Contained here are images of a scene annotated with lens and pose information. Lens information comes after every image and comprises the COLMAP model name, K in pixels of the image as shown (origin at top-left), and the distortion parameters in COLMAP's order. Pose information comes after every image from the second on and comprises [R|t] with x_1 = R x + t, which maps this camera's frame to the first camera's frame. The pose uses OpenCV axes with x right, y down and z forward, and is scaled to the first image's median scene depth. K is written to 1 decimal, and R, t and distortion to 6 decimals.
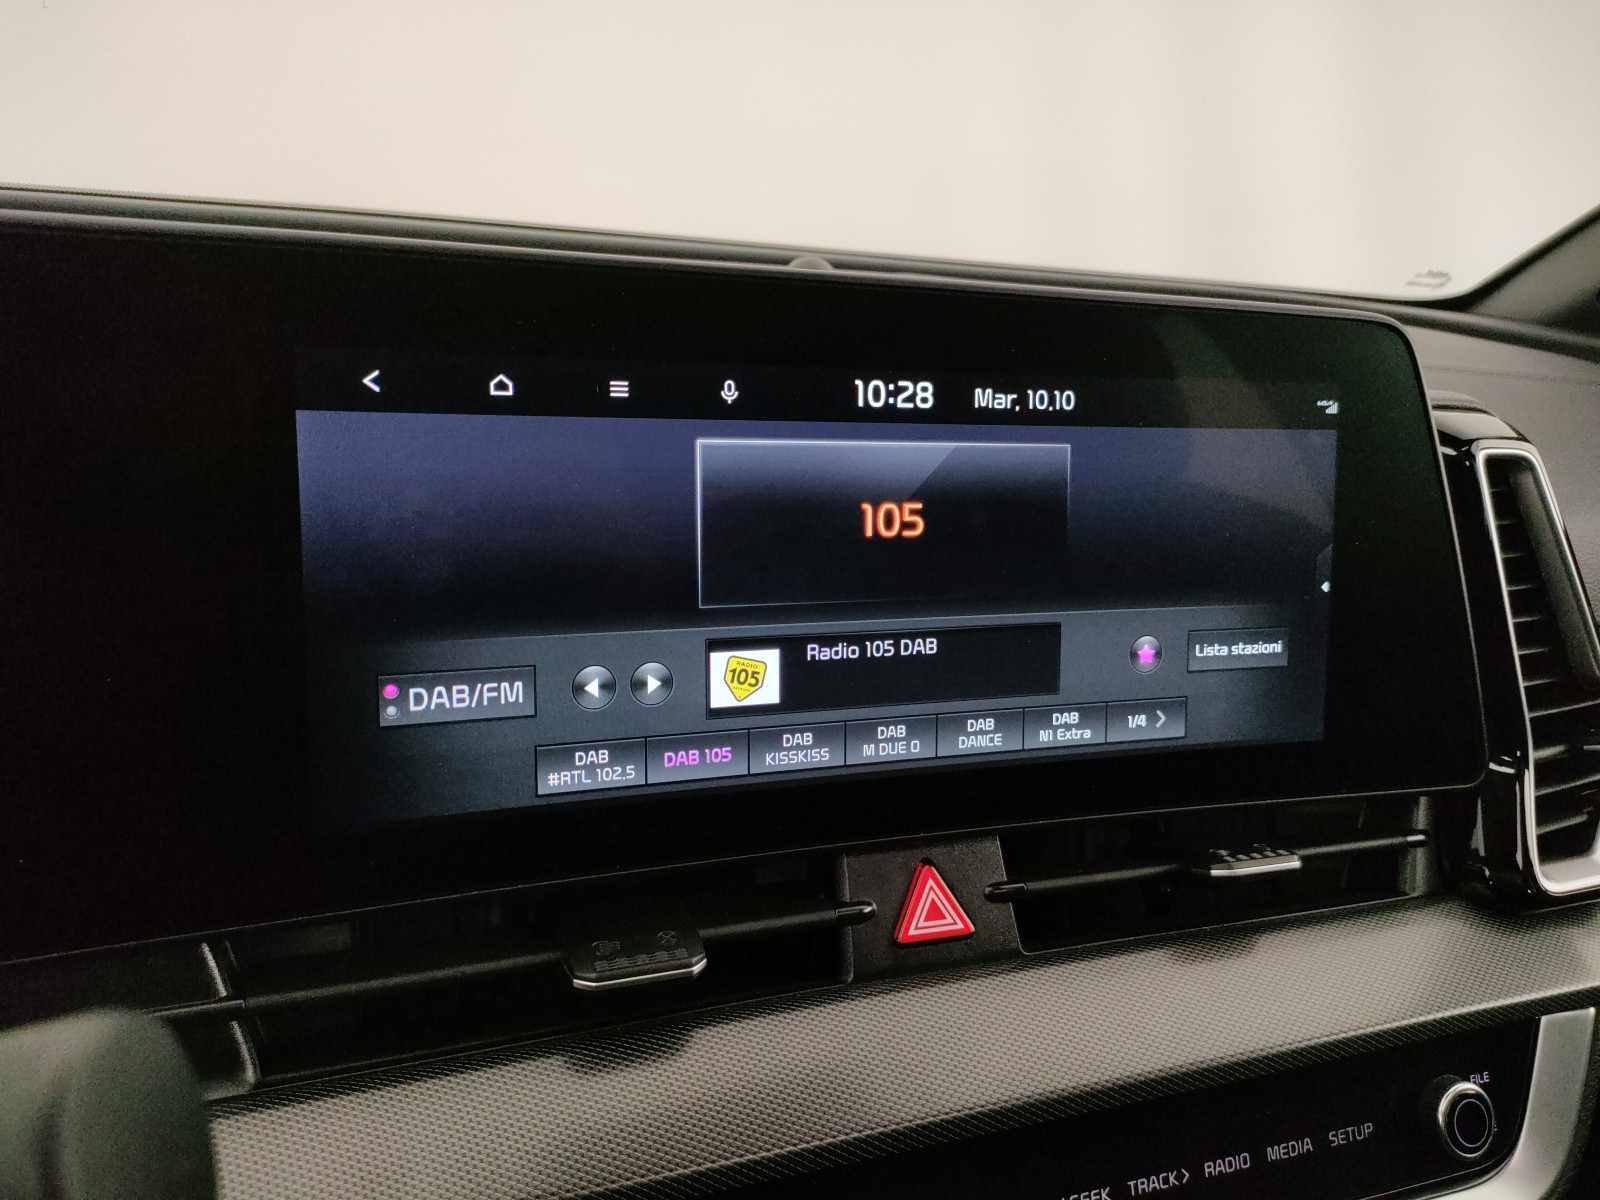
lens RADIAL K [[1218.9, 0, 800.0], [0, 1218.9, 600.0], [0, 0, 1]] dist [0.008257, -0.001738]
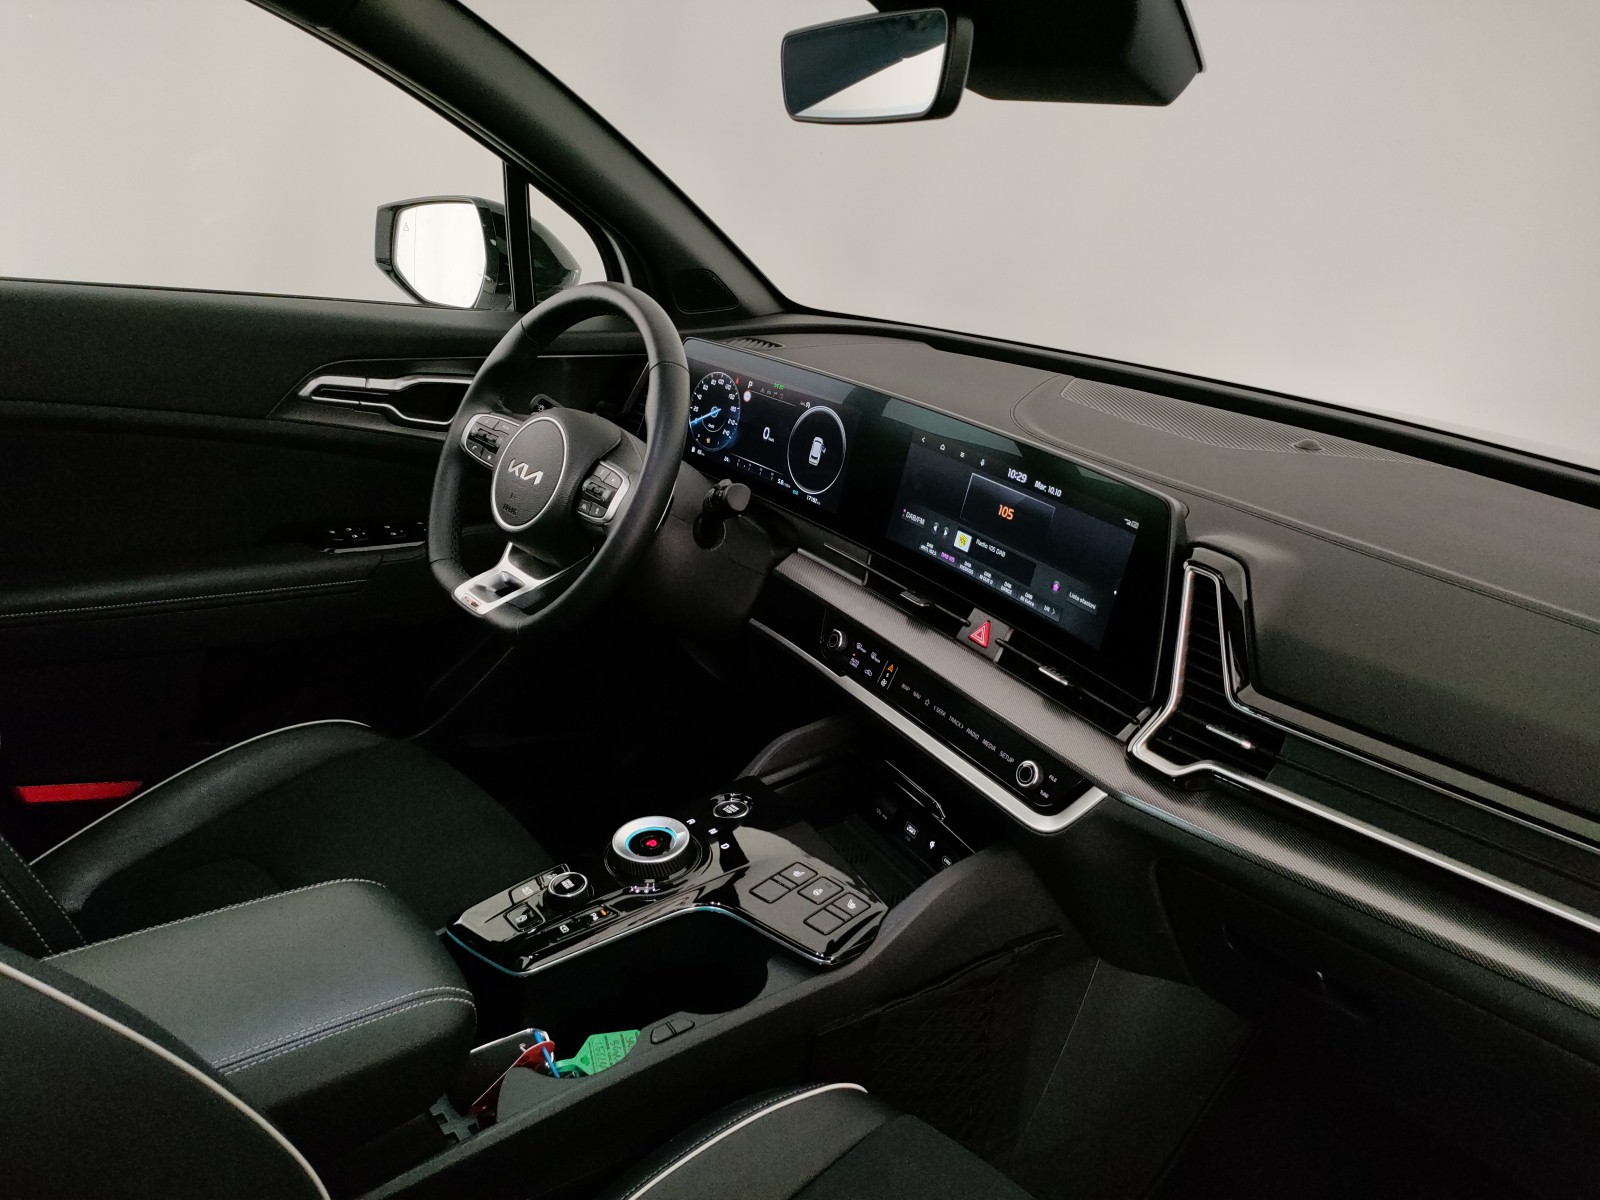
lens RADIAL K [[1175.1, 0, 800.0], [0, 1175.1, 600.0], [0, 0, 1]] dist [0.091584, -0.120419]
pose [[0.193578, 0.306891, -0.931851, 2.772593], [-0.332108, 0.914239, 0.232100, -0.372250], [0.923164, 0.264545, 0.278898, -0.306966]]
